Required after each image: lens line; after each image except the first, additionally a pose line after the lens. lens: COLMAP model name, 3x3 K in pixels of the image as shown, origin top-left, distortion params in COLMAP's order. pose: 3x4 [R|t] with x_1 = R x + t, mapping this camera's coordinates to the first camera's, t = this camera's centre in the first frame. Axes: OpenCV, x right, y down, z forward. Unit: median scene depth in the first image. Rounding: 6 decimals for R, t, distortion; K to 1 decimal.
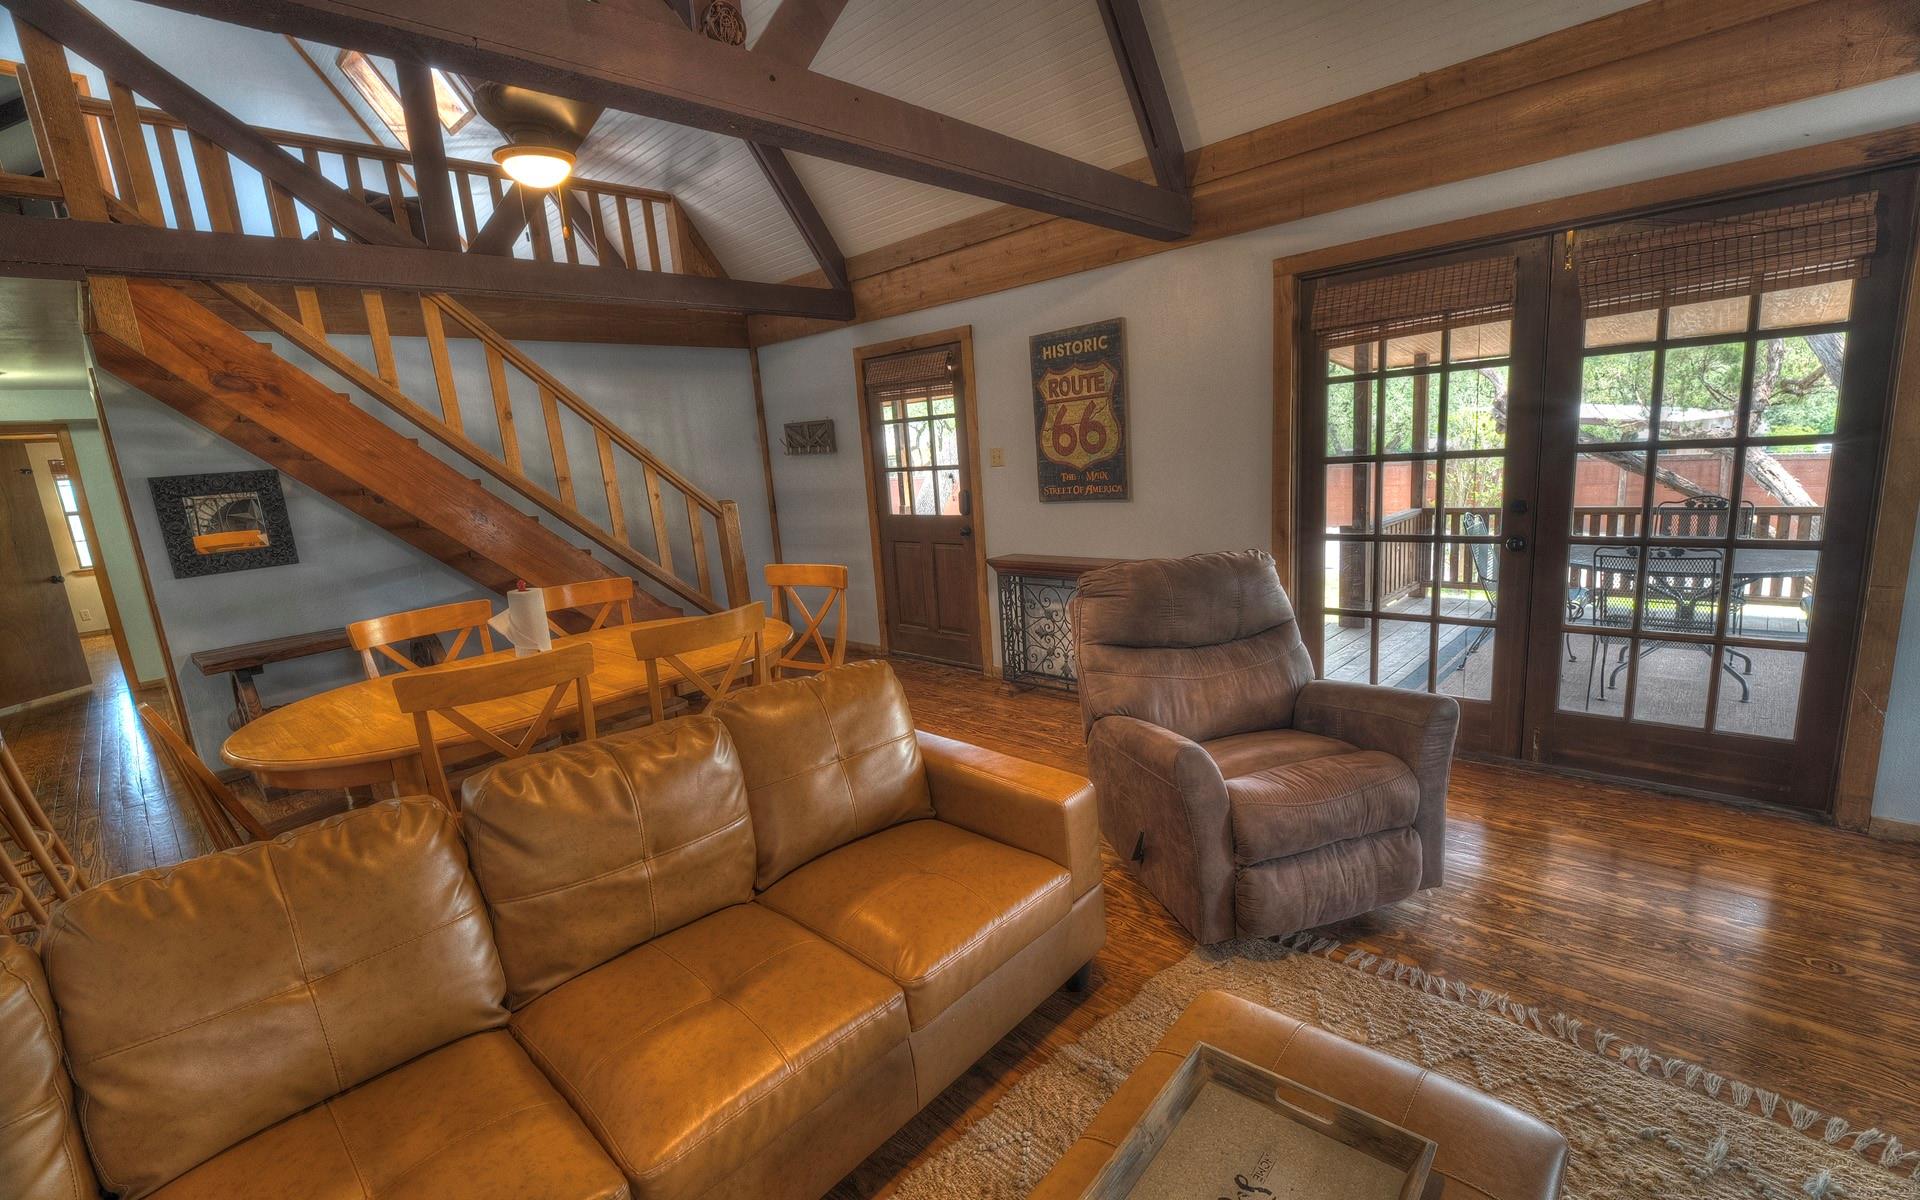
lens RADIAL K [[812.0, 0, 965.4], [0, 812.0, 628.6], [0, 0, 1]] dist [-0.000908, -0.000065]
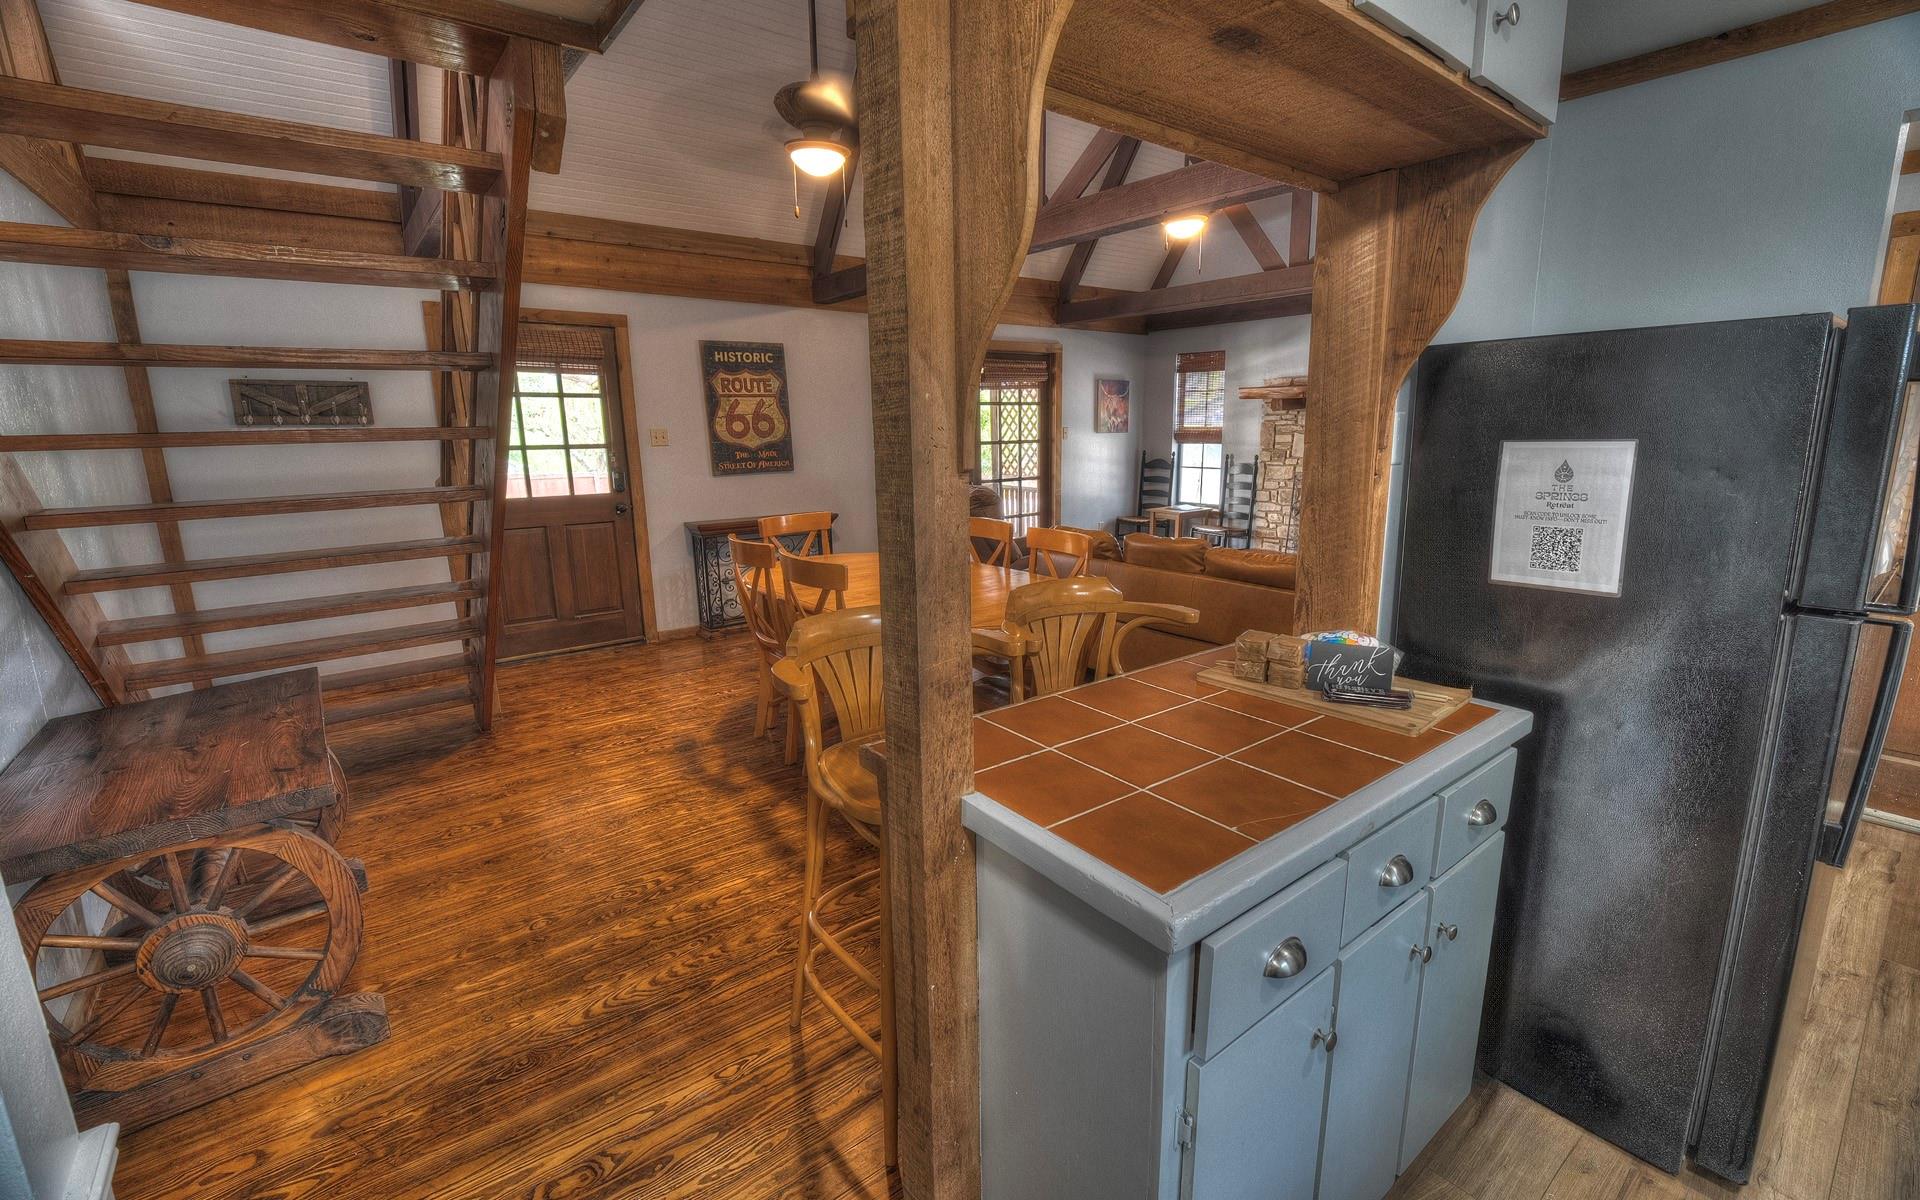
lens RADIAL K [[812.2, 0, 960.0], [0, 812.2, 600.0], [0, 0, 1]] dist [0.033273, 0.000014]
pose [[0.157854, -0.130164, 0.978846, -1.129052], [0.226071, 0.969710, 0.092491, -0.005241], [-0.961236, 0.206689, 0.182499, 0.485442]]
